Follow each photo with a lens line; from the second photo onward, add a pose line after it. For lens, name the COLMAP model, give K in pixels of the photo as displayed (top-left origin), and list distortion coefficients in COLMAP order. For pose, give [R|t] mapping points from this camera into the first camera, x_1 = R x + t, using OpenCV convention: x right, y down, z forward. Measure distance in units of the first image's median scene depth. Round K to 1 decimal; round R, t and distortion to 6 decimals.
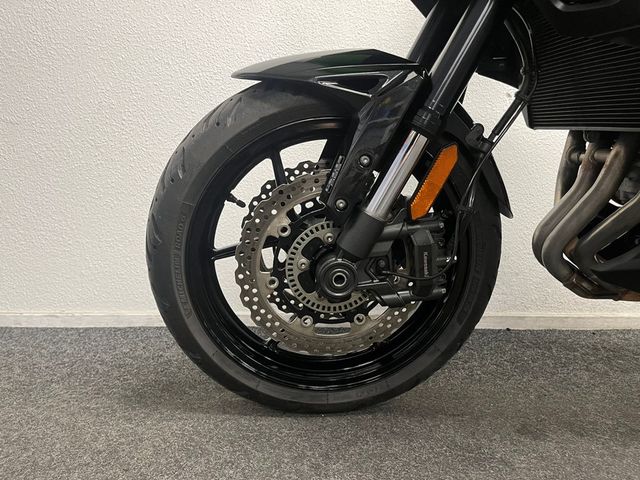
lens RADIAL K [[483.6, 0, 320.0], [0, 483.6, 240.0], [0, 0, 1]] dist [-0.004858, -0.010292]
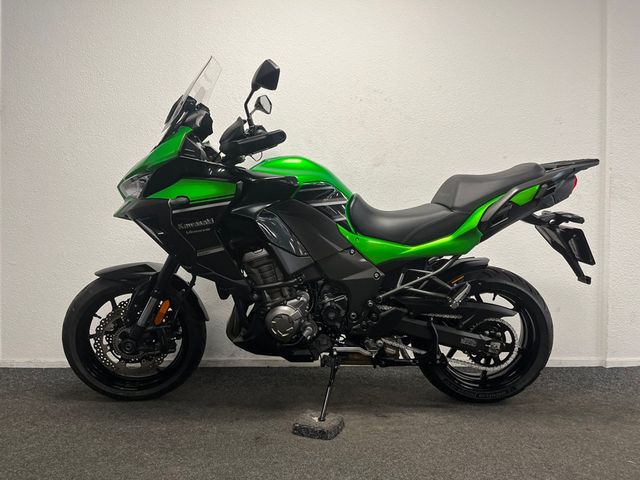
lens RADIAL K [[483.6, 0, 320.0], [0, 483.6, 240.0], [0, 0, 1]] dist [-0.004858, -0.010292]
pose [[0.999925, -0.009262, 0.007986, 1.028597], [0.009942, 0.995910, -0.089801, -0.249430], [-0.007121, 0.089873, 0.995928, -1.681276]]
